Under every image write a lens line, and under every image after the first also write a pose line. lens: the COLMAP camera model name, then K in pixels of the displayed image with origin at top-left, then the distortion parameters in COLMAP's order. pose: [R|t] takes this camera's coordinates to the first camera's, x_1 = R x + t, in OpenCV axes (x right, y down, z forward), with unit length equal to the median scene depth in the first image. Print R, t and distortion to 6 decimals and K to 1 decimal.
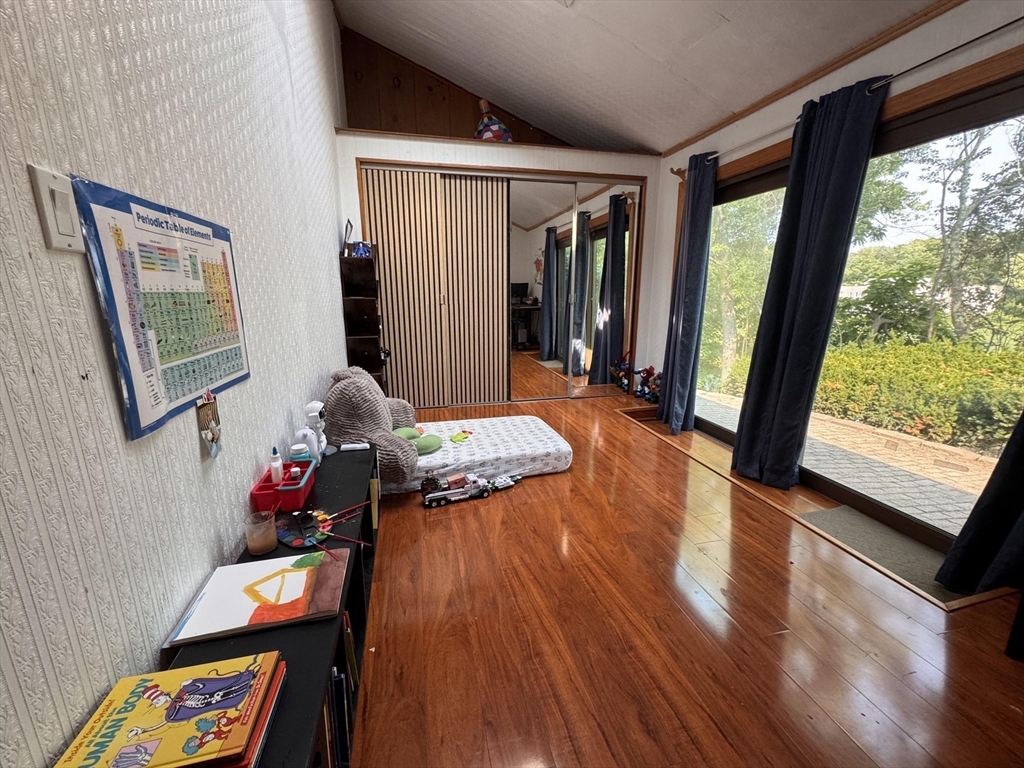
lens RADIAL K [[411.0, 0, 512.0], [0, 411.0, 384.0], [0, 0, 1]] dist [-0.000511, 0.000409]
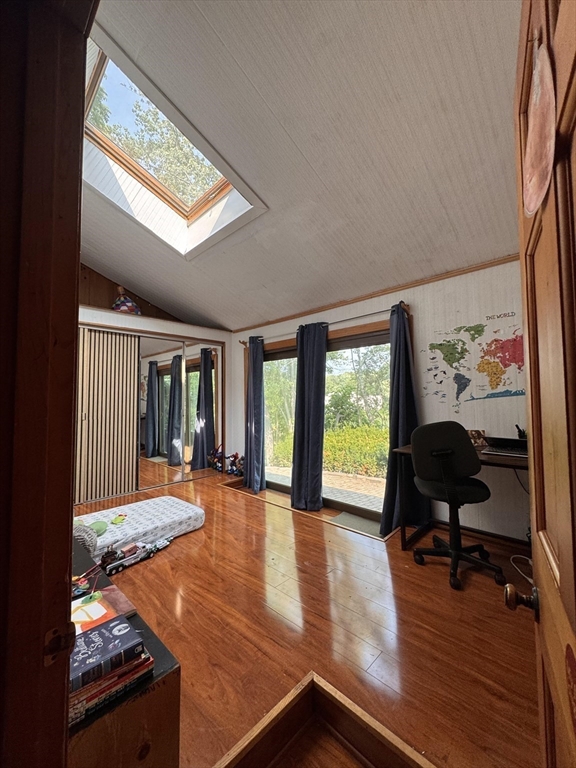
lens RADIAL K [[308.2, 0, 288.0], [0, 308.2, 384.0], [0, 0, 1]] dist [-0.000511, 0.000409]
pose [[0.844689, 0.016871, 0.534991, -0.151194], [0.129456, 0.963390, -0.234776, 0.007605], [-0.519366, 0.267571, 0.811582, -0.158955]]
